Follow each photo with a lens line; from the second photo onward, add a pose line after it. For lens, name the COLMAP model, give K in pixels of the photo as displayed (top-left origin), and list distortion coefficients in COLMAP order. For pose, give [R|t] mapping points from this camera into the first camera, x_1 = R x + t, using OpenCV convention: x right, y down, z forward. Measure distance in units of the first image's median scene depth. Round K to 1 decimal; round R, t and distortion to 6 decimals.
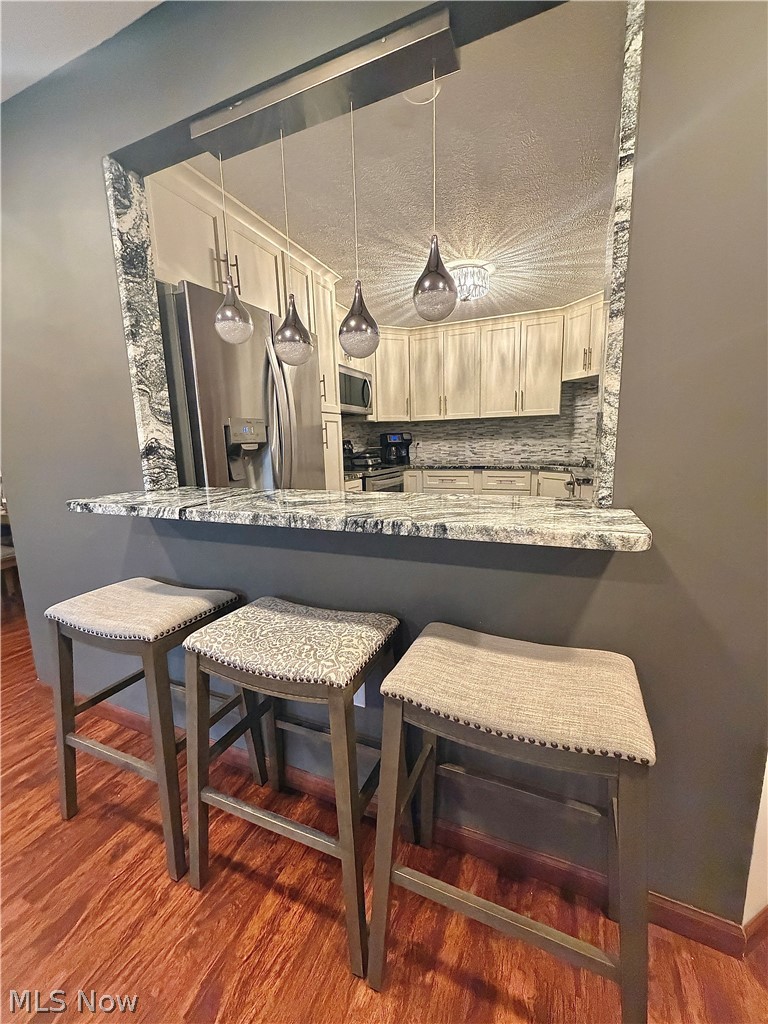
lens RADIAL K [[406.4, 0, 386.4], [0, 406.4, 509.2], [0, 0, 1]] dist [0.000601, 0.000026]
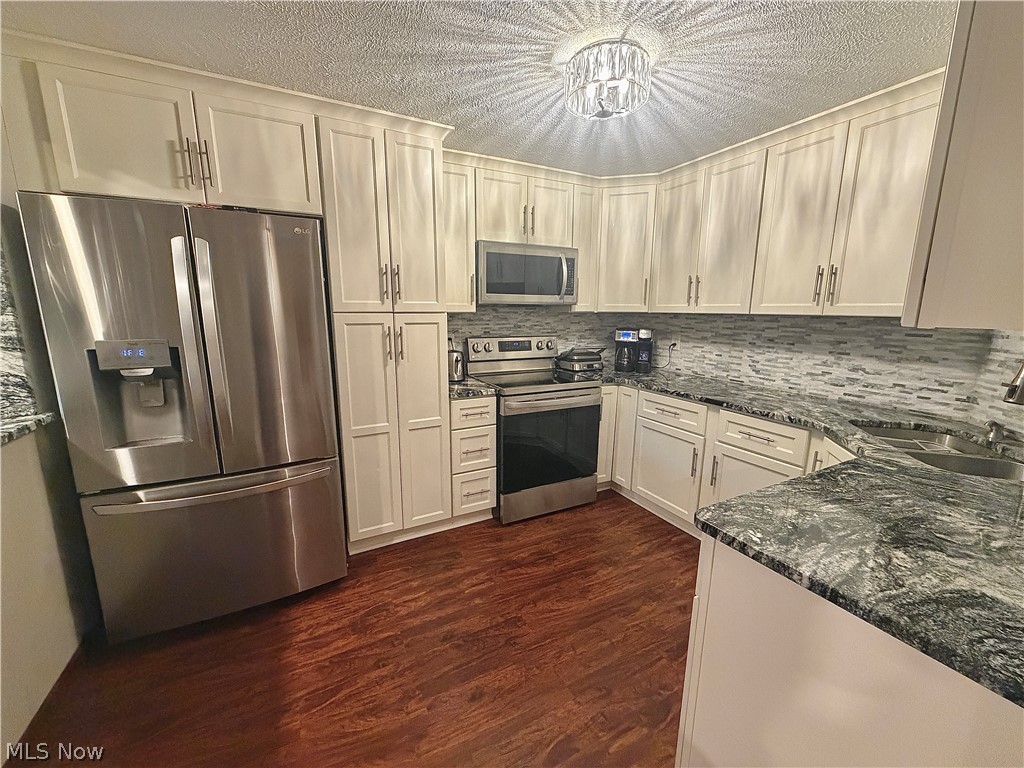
lens RADIAL K [[406.4, 0, 510.0], [0, 406.4, 383.1], [0, 0, 1]] dist [0.000601, 0.000026]
pose [[0.770991, 0.145413, -0.620023, 0.837858], [-0.131076, 0.988972, 0.068950, -0.308003], [0.623211, 0.028110, 0.781548, 0.868650]]
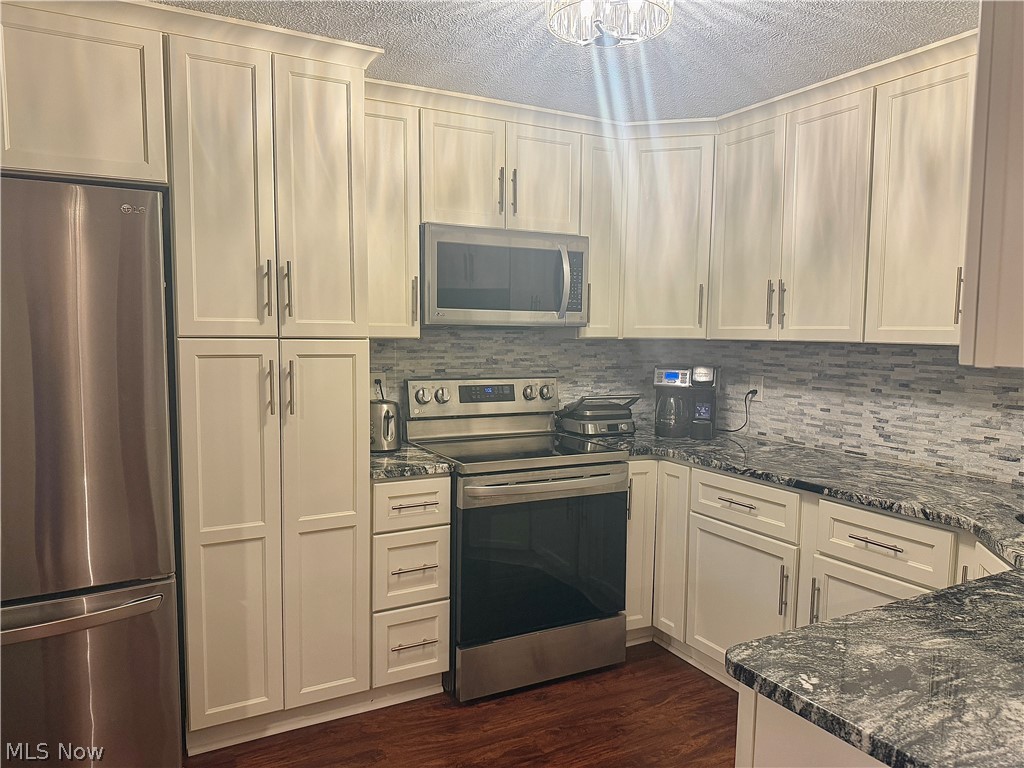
lens RADIAL K [[723.6, 0, 513.2], [0, 723.6, 390.4], [0, 0, 1]] dist [0.036416, -0.052838]
pose [[0.782592, 0.087120, -0.616409, 0.949781], [-0.133885, 0.990543, -0.029981, -0.309638], [0.607968, 0.105991, 0.786855, 0.820756]]
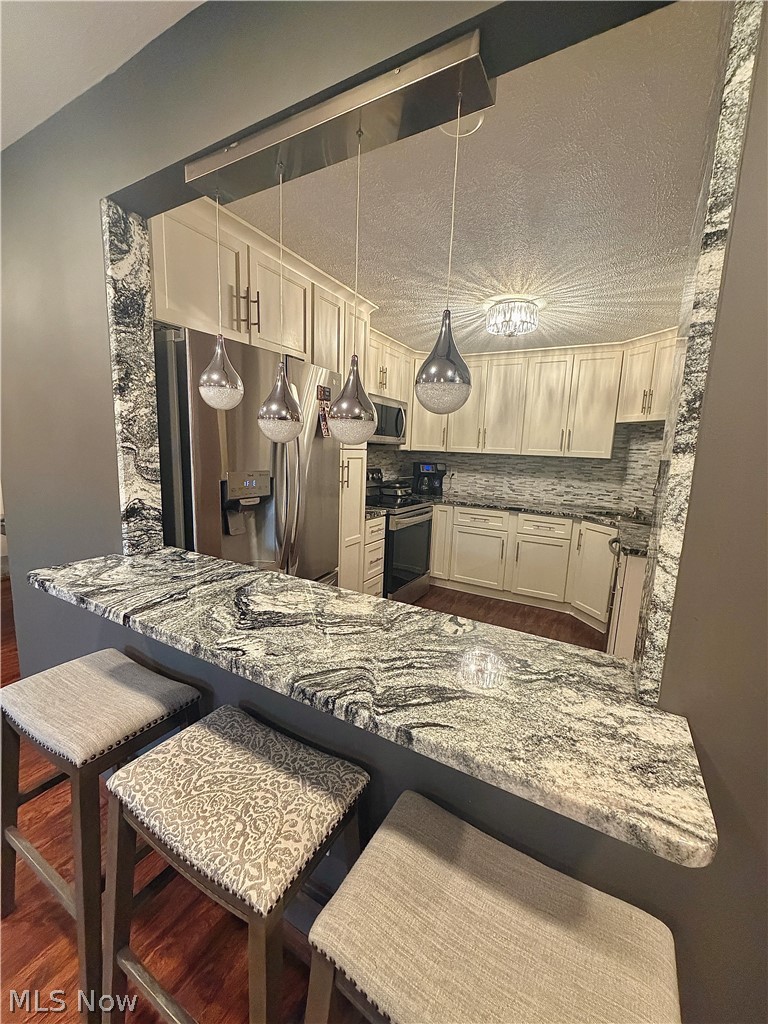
lens RADIAL K [[406.4, 0, 386.2], [0, 406.4, 509.3], [0, 0, 1]] dist [0.000601, 0.000026]
pose [[0.992010, 0.079720, -0.097777, 0.064213], [-0.081324, 0.996609, -0.012525, -0.157970], [0.096447, 0.020376, 0.995130, 0.122961]]
